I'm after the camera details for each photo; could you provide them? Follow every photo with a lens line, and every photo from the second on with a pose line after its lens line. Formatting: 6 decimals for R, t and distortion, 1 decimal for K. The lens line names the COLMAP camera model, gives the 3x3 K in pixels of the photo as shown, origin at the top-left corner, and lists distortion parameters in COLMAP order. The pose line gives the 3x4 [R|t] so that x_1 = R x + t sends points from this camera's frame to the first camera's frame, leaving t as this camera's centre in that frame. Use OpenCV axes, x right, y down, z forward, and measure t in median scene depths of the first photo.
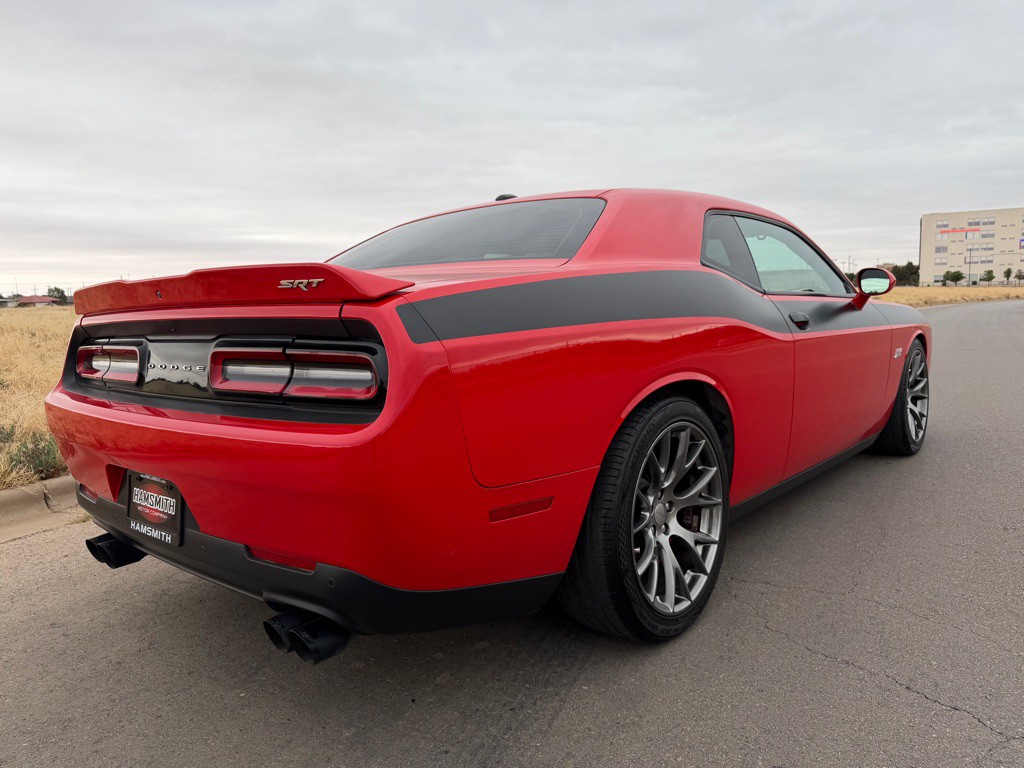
lens RADIAL K [[745.1, 0, 511.9], [0, 745.1, 391.1], [0, 0, 1]] dist [0.024650, -0.035872]
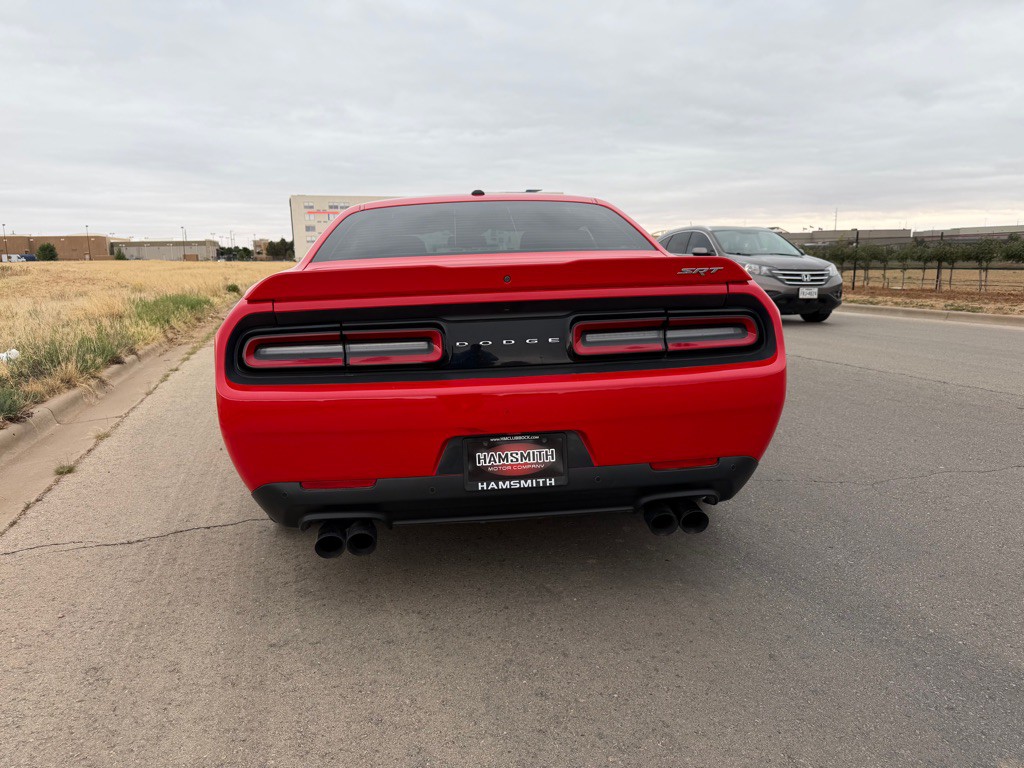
lens RADIAL K [[745.1, 0, 517.6], [0, 745.1, 380.0], [0, 0, 1]] dist [0.024650, -0.035872]
pose [[0.690326, -0.104351, 0.715934, -0.860230], [0.089739, 0.994252, 0.058388, -0.025980], [-0.717912, 0.023941, 0.695722, 0.132135]]
